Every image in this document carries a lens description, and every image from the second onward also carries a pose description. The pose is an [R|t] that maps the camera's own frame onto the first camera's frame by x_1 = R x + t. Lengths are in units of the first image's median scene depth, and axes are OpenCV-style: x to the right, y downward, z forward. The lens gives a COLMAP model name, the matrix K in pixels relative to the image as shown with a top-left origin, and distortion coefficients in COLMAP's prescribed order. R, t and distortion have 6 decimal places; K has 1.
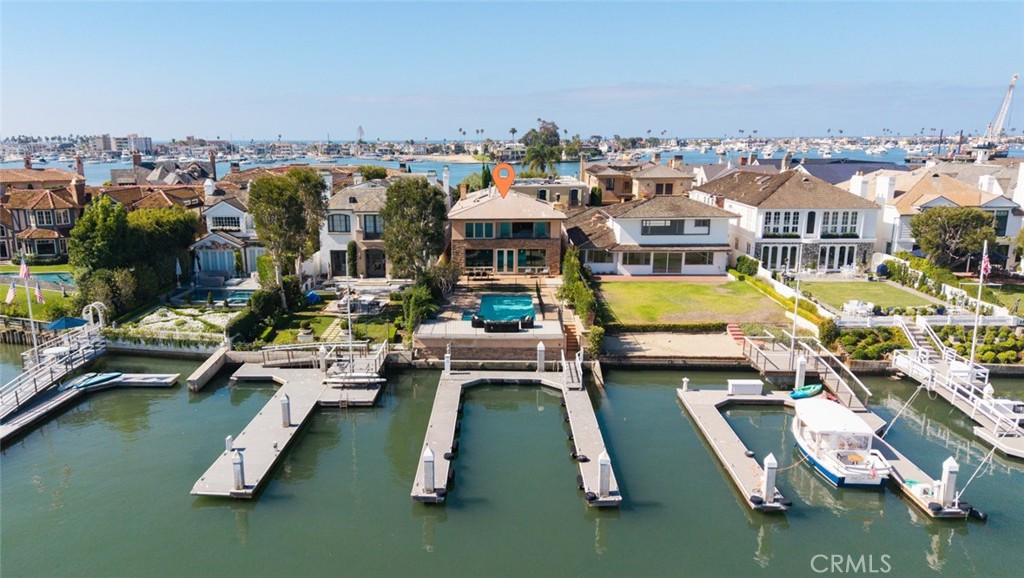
lens RADIAL K [[745.3, 0, 476.4], [0, 745.3, 318.1], [0, 0, 1]] dist [0.020349, 0.000283]
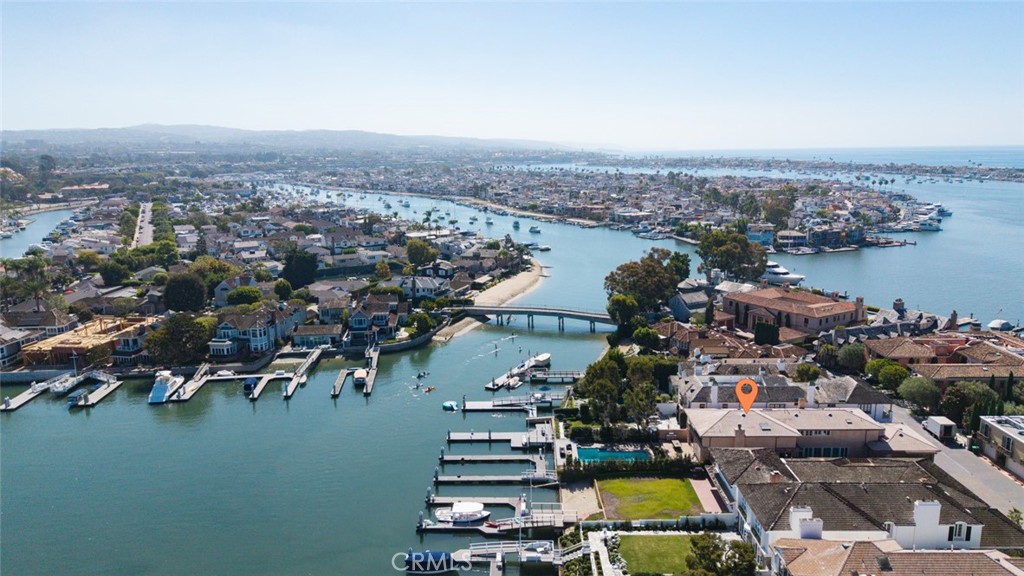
lens RADIAL K [[679.8, 0, 512.0], [0, 679.8, 288.0], [0, 0, 1]] dist [0.073855, -0.091016]
pose [[0.024072, 0.199579, -0.979586, 2.064552], [-0.217886, 0.957361, 0.189697, -0.868845], [0.975677, 0.208872, 0.066531, 0.573702]]
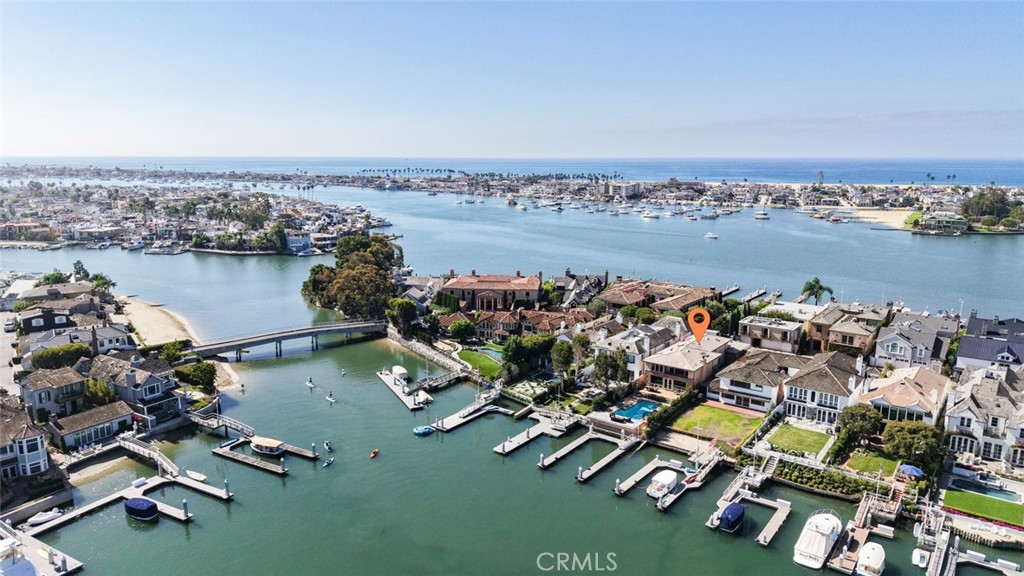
lens RADIAL K [[679.8, 0, 512.0], [0, 679.8, 288.0], [0, 0, 1]] dist [0.073855, -0.091016]
pose [[0.817292, 0.114409, -0.564752, 1.054388], [-0.137652, 0.990480, 0.001449, -0.406567], [0.559541, 0.076555, 0.825260, -1.280066]]
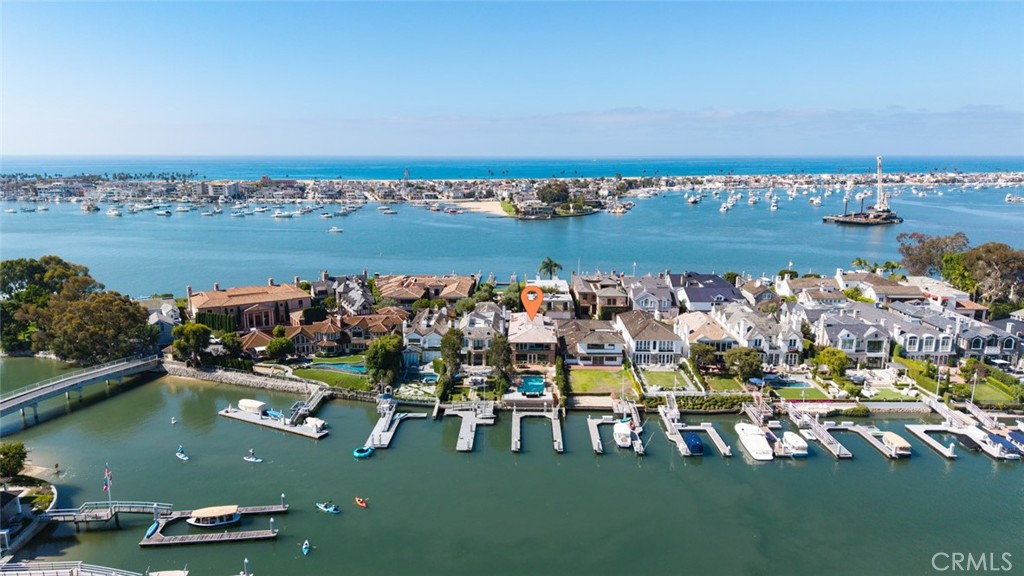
lens RADIAL K [[679.8, 0, 512.0], [0, 679.8, 288.0], [0, 0, 1]] dist [0.073855, -0.091016]
pose [[0.999801, 0.000135, 0.019972, -0.099068], [0.000640, 0.999246, -0.038828, -0.308063], [-0.019962, 0.038833, 0.999046, -1.698971]]
